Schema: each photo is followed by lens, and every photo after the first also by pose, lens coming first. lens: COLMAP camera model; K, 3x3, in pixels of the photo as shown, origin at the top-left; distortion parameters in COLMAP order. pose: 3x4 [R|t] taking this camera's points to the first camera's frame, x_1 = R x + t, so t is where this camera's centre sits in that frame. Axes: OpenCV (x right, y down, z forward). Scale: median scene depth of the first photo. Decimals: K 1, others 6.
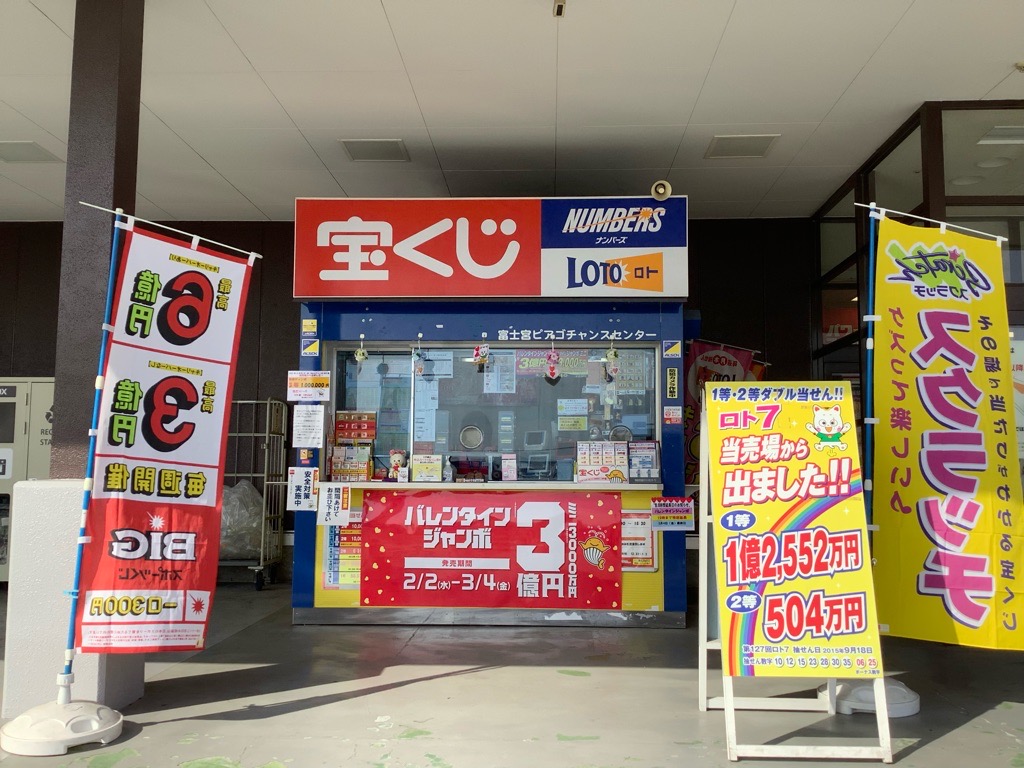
lens RADIAL K [[981.0, 0, 512.0], [0, 981.0, 384.0], [0, 0, 1]] dist [0.008435, 0.003823]
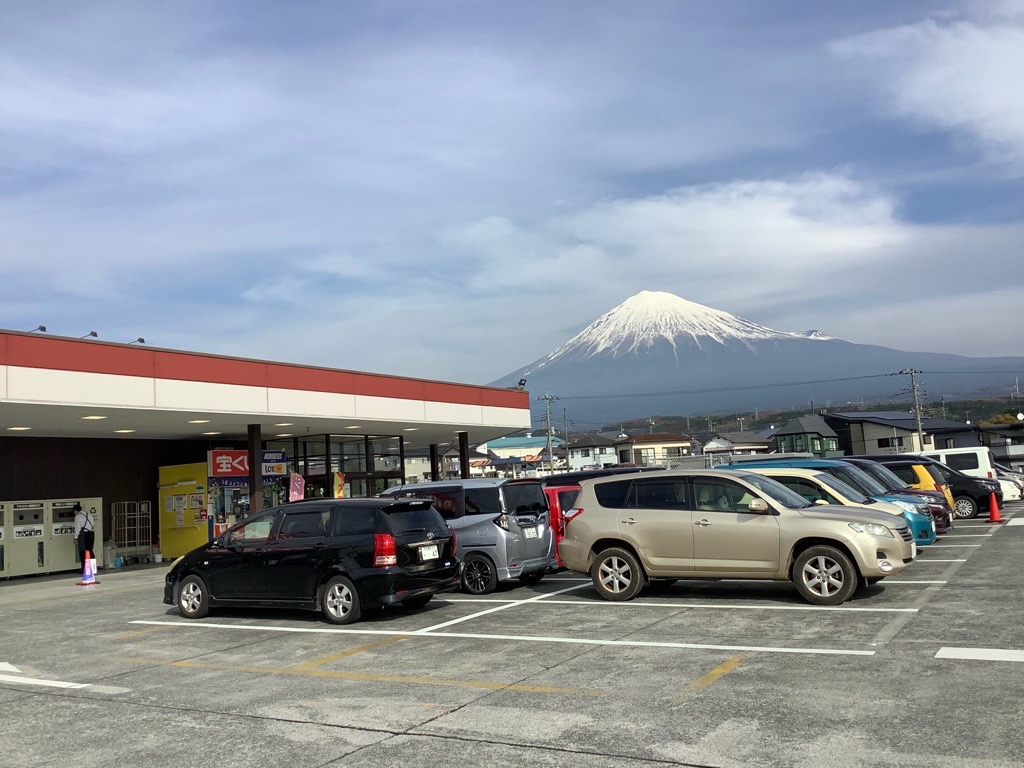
lens RADIAL K [[908.2, 0, 512.0], [0, 908.2, 384.0], [0, 0, 1]] dist [0.053705, 0.003616]
pose [[0.486133, 0.064358, 0.871512, -2.866862], [-0.021529, 0.997864, -0.061680, -0.257929], [-0.873620, 0.011222, 0.486480, -1.844037]]
